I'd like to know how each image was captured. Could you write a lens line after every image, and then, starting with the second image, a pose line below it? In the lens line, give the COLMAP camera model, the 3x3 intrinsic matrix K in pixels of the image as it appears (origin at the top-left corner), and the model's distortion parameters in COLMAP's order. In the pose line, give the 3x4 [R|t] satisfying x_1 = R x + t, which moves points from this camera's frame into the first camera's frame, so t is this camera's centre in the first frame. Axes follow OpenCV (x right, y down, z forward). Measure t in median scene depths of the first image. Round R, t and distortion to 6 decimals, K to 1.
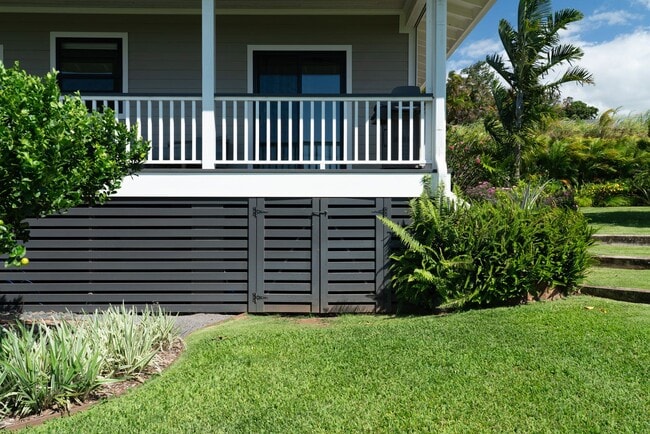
lens RADIAL K [[646.6, 0, 333.8], [0, 646.6, 216.7], [0, 0, 1]] dist [0.009259, 0.005625]
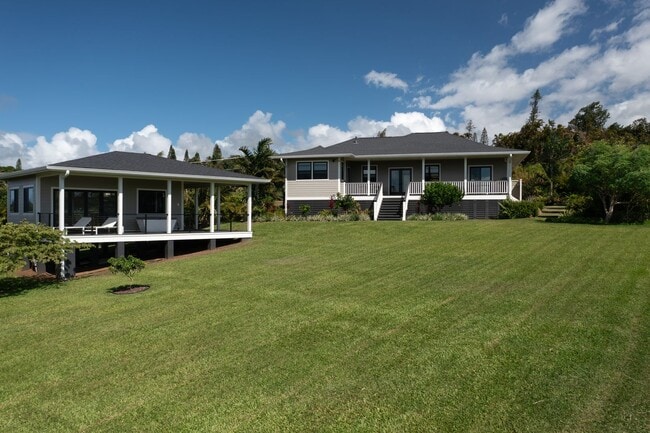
lens RADIAL K [[533.6, 0, 325.0], [0, 533.6, 216.5], [0, 0, 1]] dist [-0.001123, -0.003111]
pose [[0.961045, 0.000804, -0.276389, -0.088261], [-0.003582, 0.999948, -0.009546, 0.163025], [0.276367, 0.010164, 0.960998, -3.719343]]
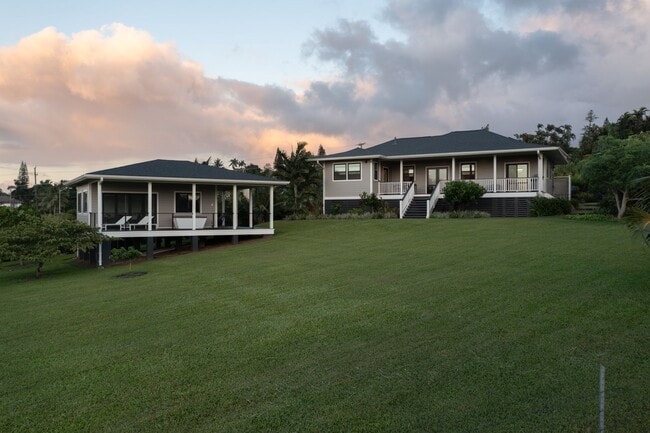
lens RADIAL K [[533.6, 0, 325.0], [0, 533.6, 216.5], [0, 0, 1]] dist [-0.001123, -0.003111]
pose [[0.875804, -0.001640, -0.482664, 0.736939], [-0.001493, 0.999980, -0.006106, 0.164899], [0.482665, 0.006069, 0.875784, -3.694395]]
